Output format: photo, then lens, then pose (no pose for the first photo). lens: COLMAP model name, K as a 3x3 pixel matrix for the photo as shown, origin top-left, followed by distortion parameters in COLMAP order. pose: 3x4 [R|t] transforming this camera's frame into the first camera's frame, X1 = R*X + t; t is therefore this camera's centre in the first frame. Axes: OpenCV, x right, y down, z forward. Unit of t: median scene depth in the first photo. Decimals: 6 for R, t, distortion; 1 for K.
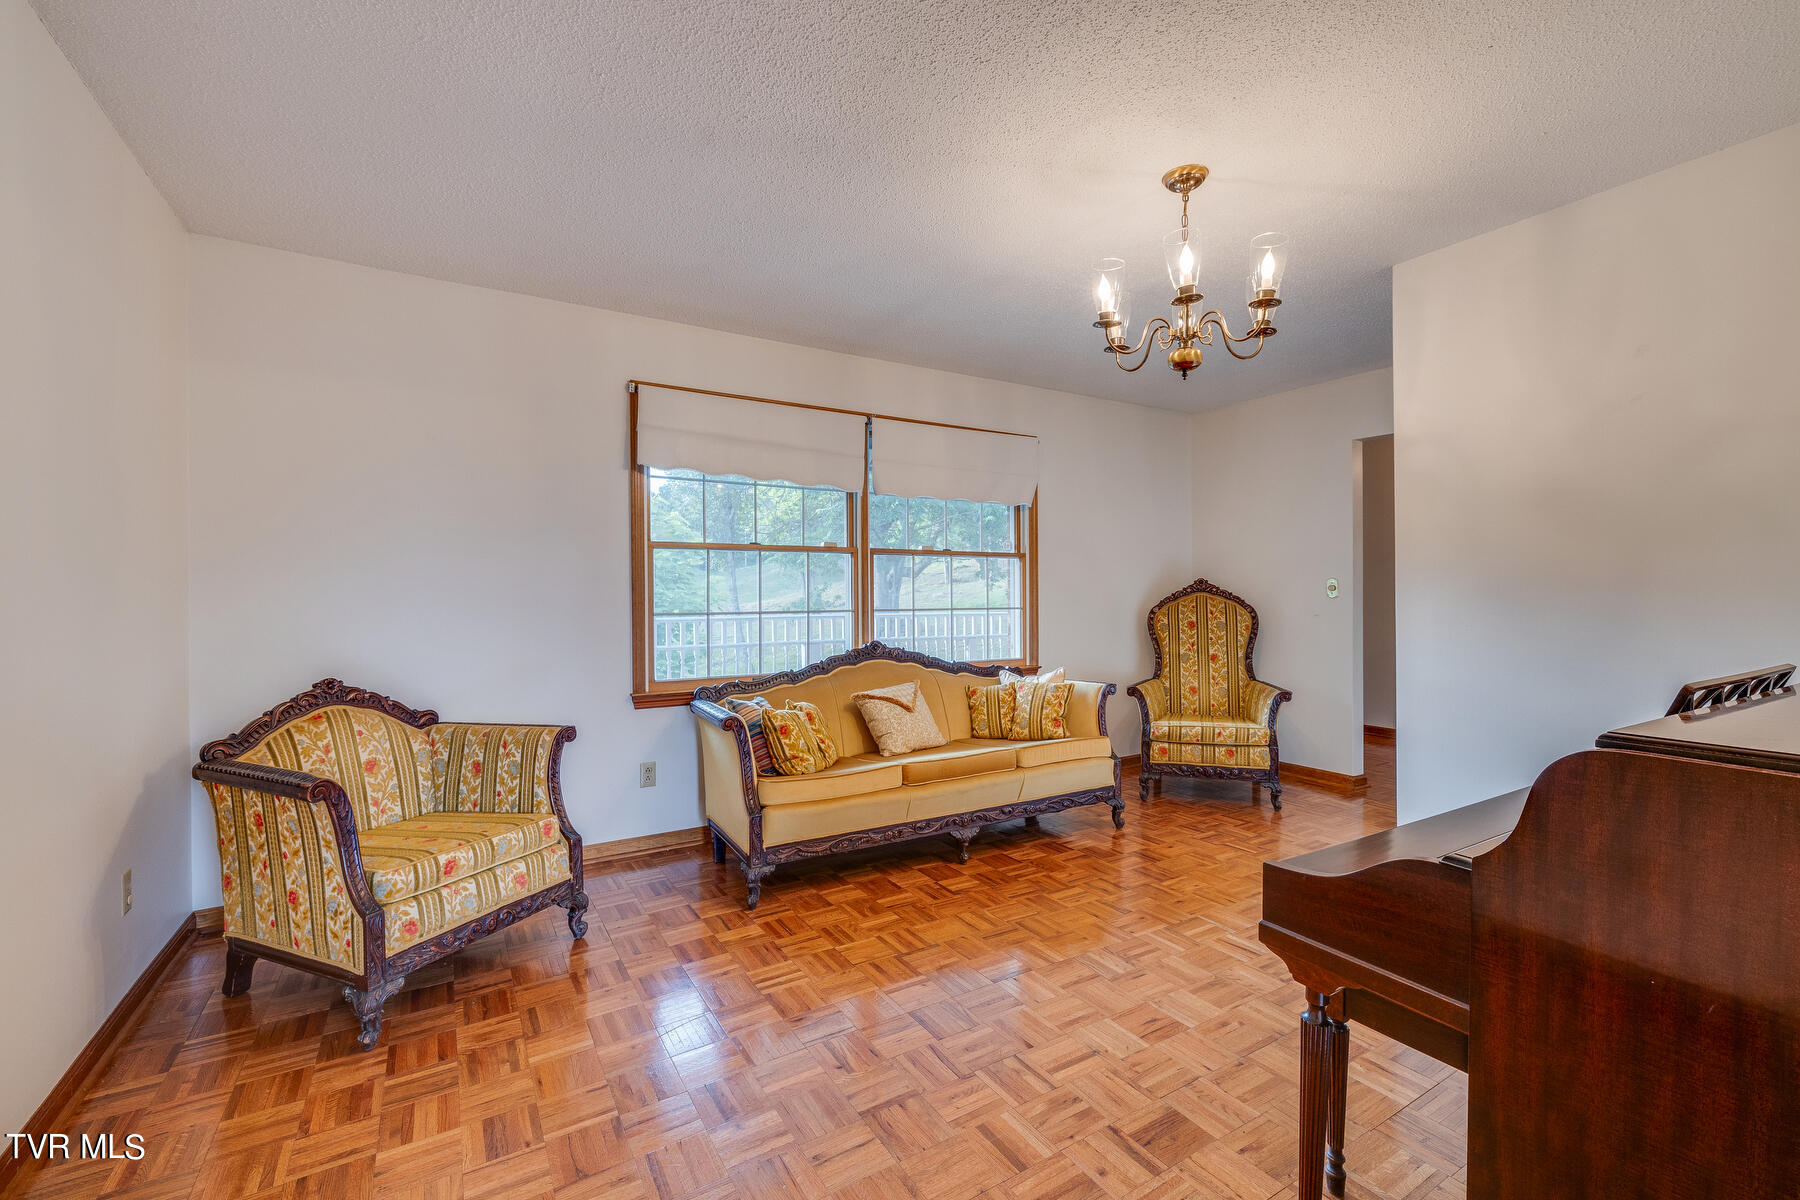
lens RADIAL K [[766.4, 0, 901.0], [0, 766.4, 590.0], [0, 0, 1]] dist [-0.000122, 0.000089]
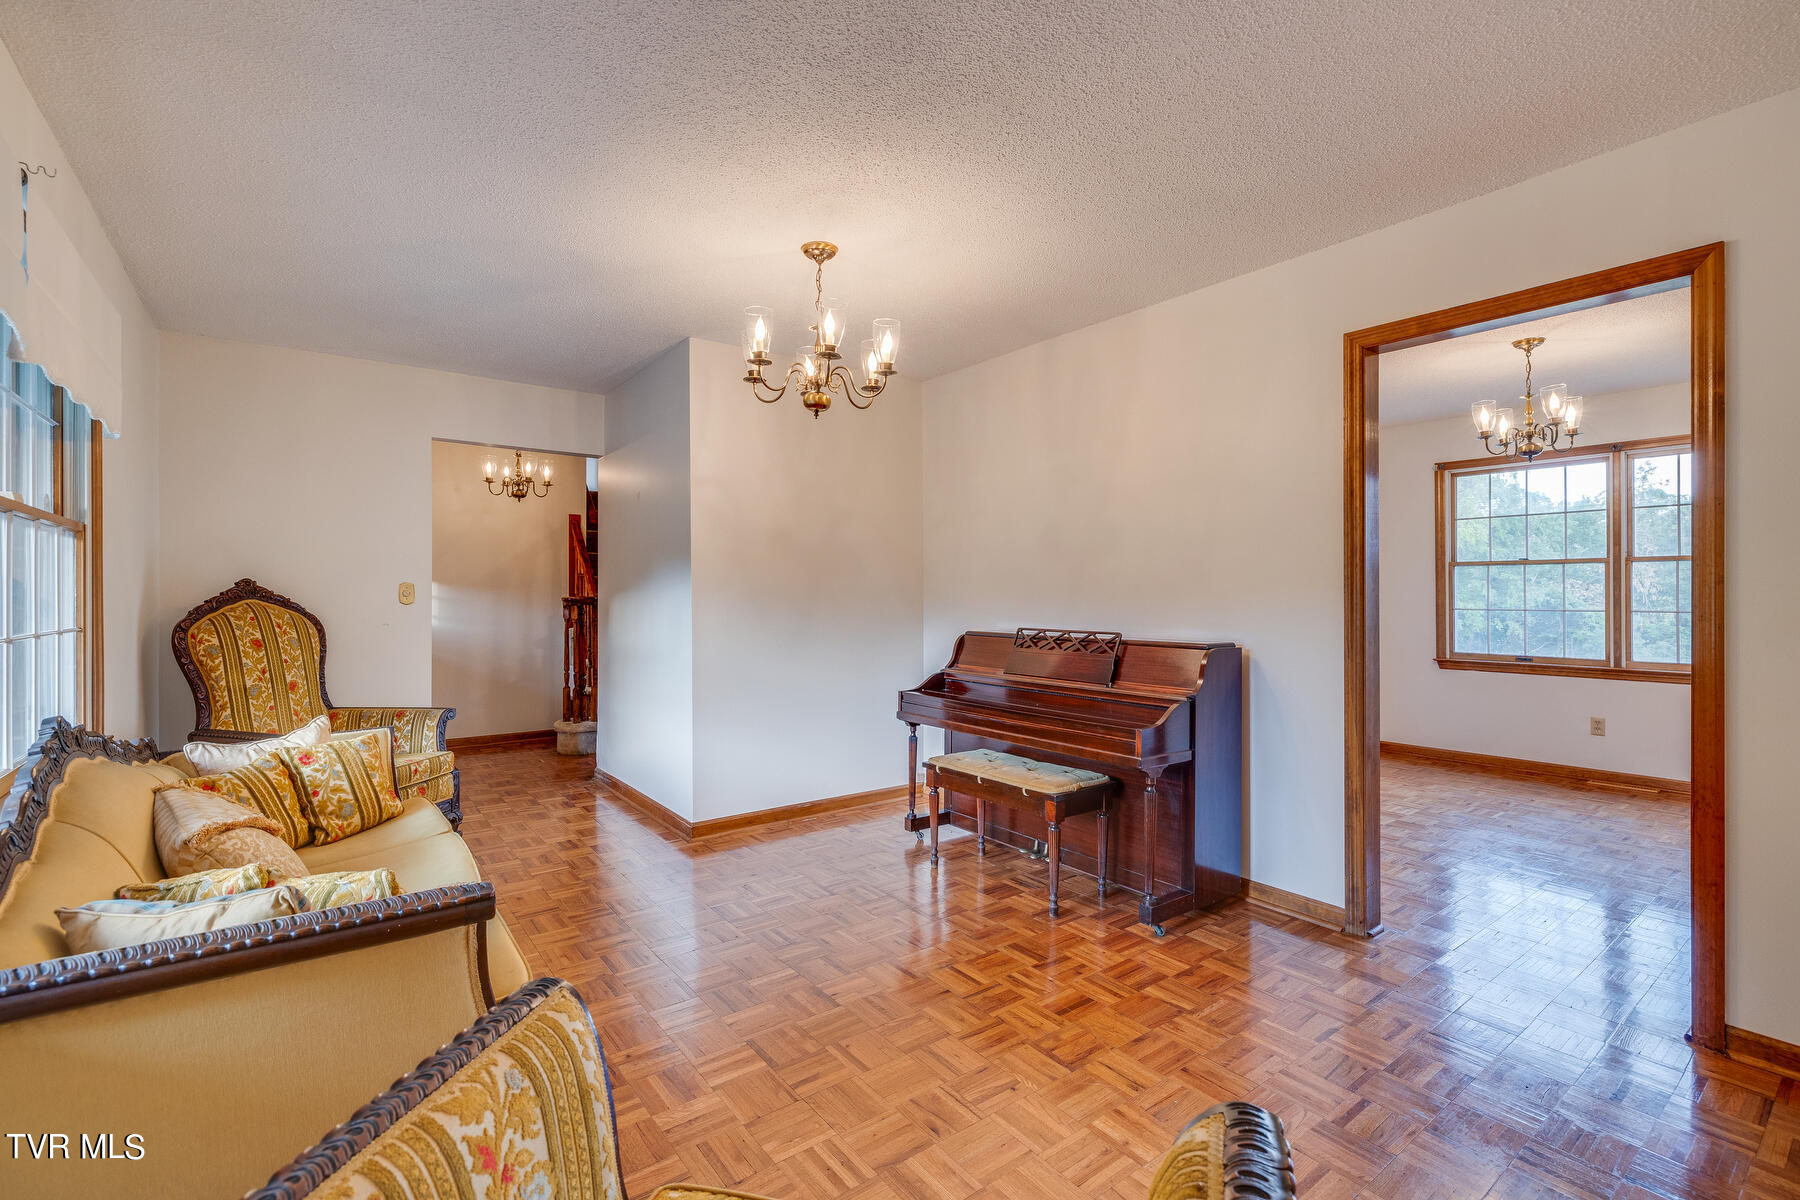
lens RADIAL K [[803.9, 0, 902.9], [0, 803.9, 596.5], [0, 0, 1]] dist [0.001383, 0.000103]
pose [[-0.107014, 0.004144, 0.994249, -0.435639], [-0.008863, 0.999948, -0.005122, -0.000013], [-0.994218, -0.009360, -0.106971, 0.501356]]
